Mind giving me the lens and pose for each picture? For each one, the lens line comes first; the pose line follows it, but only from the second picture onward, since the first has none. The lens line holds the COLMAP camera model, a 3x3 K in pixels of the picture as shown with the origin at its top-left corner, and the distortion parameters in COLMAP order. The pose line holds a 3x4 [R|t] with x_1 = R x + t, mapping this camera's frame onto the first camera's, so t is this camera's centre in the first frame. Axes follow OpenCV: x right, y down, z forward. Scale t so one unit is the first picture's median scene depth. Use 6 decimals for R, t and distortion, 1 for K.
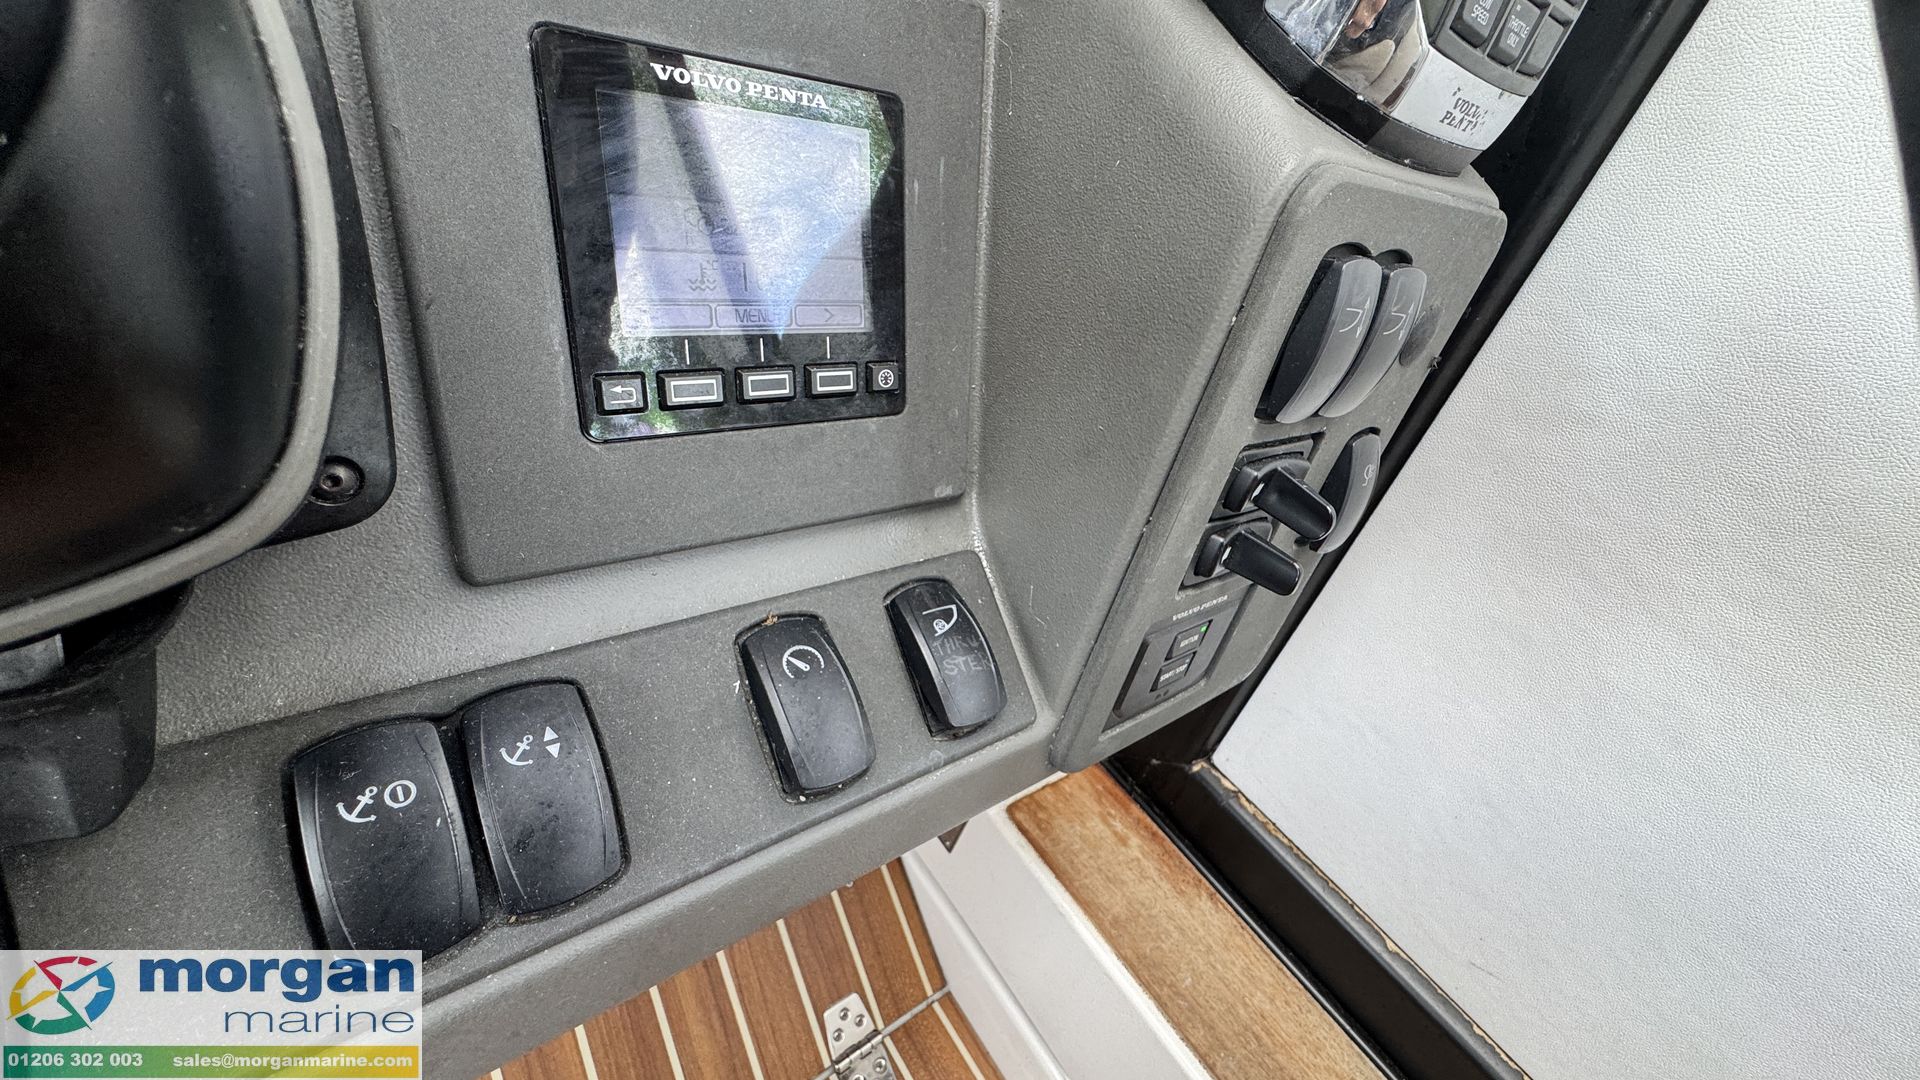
lens RADIAL K [[767.6, 0, 959.4], [0, 767.6, 538.2], [0, 0, 1]] dist [-0.004488, 0.000516]
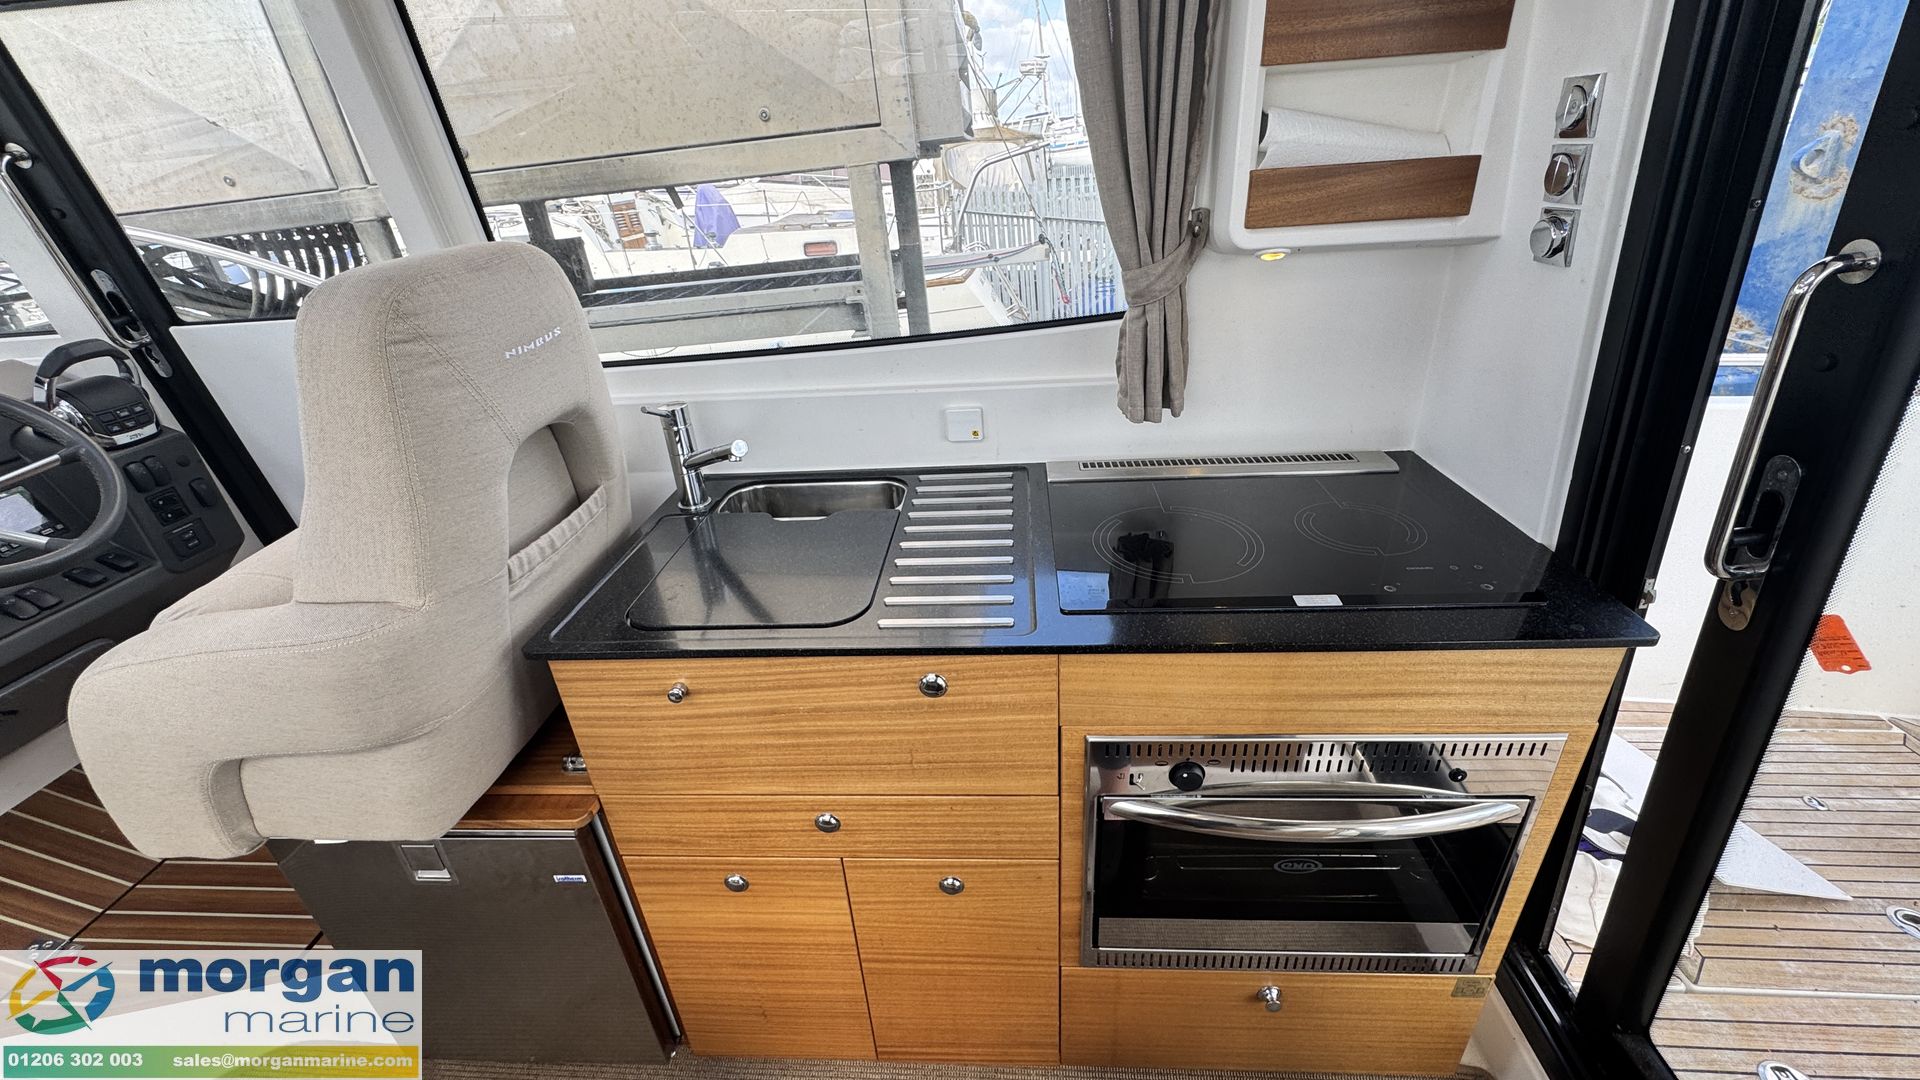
lens RADIAL K [[767.6, 0, 959.4], [0, 767.6, 538.2], [0, 0, 1]] dist [-0.004488, 0.000516]
pose [[0.610820, -0.602813, 0.513337, 0.392618], [0.630013, 0.762732, 0.146025, 1.245340], [-0.479565, 0.234214, 0.845672, -2.676117]]
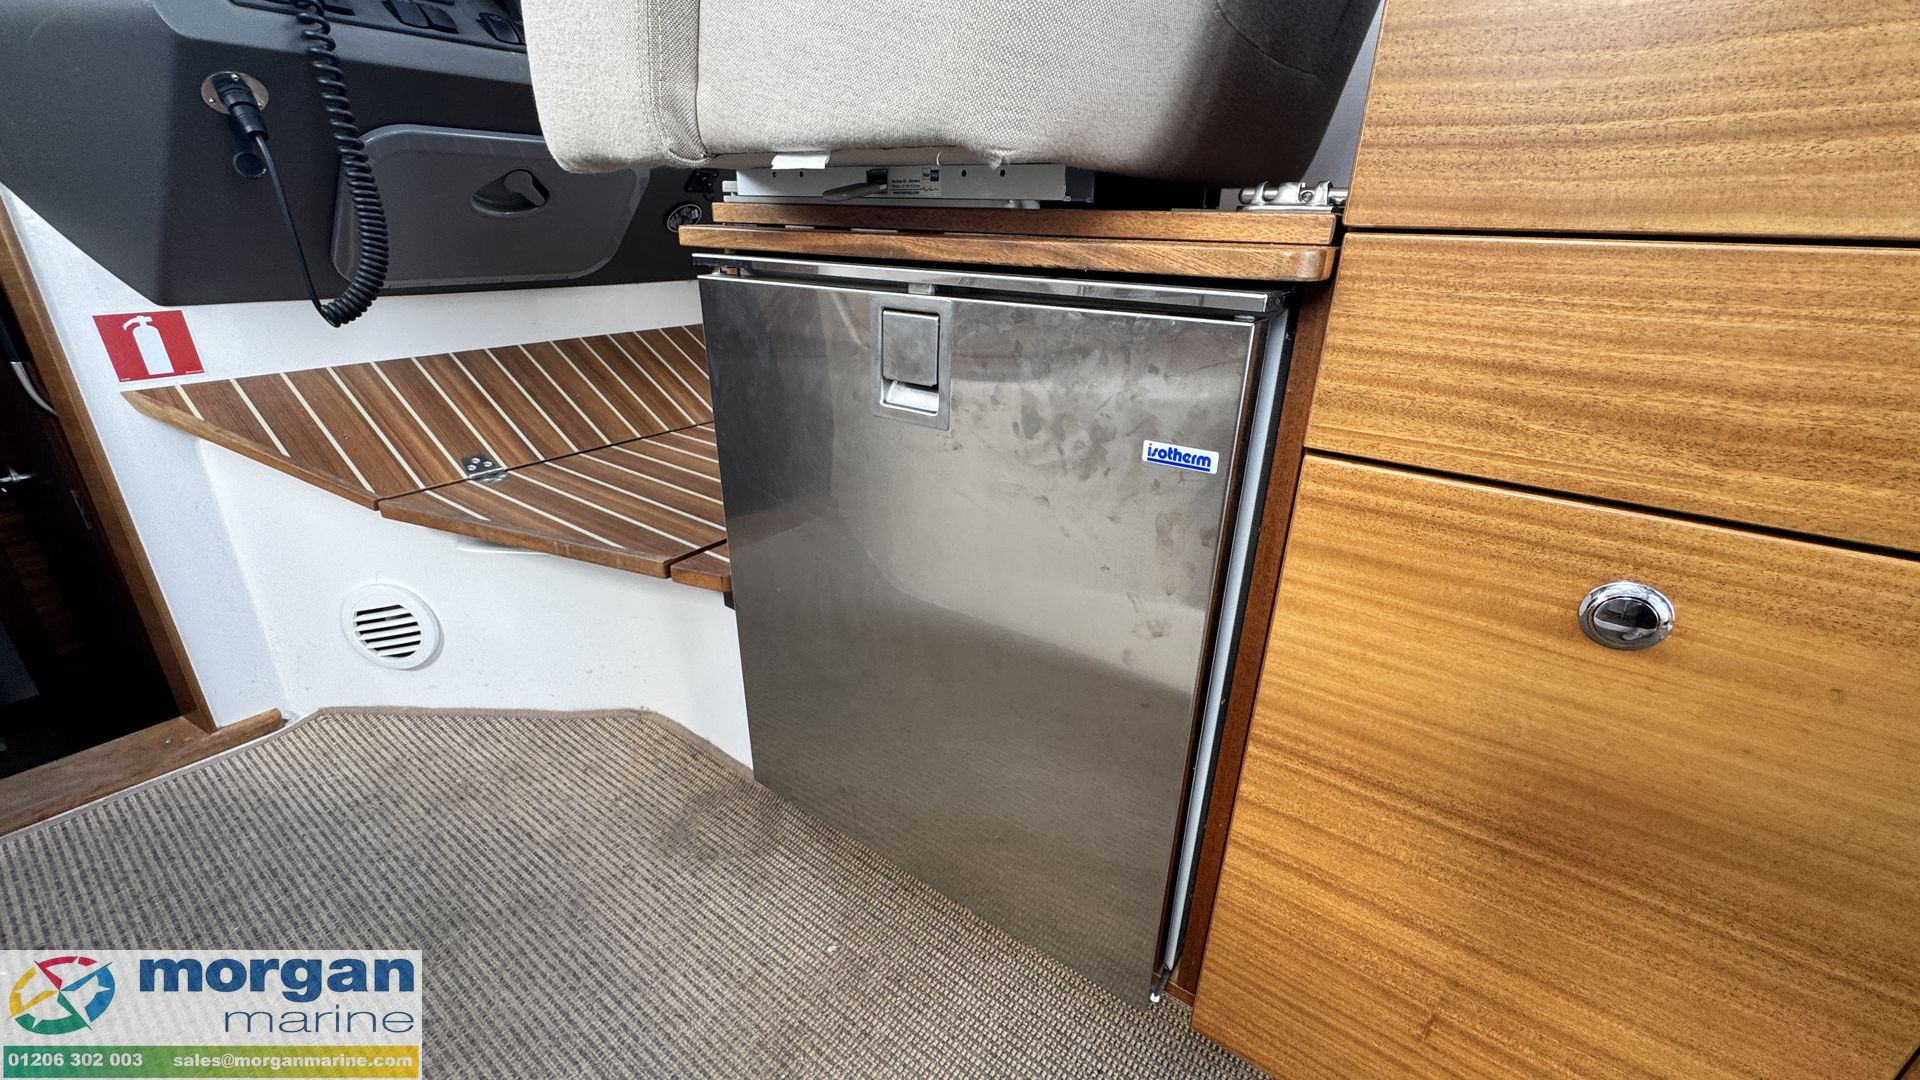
lens RADIAL K [[767.6, 0, 959.4], [0, 767.6, 538.2], [0, 0, 1]] dist [-0.004488, 0.000516]
pose [[0.927725, -0.338177, 0.157995, -0.063652], [0.361078, 0.920351, -0.150257, 1.650760], [-0.094597, 0.196446, 0.975941, -1.228199]]
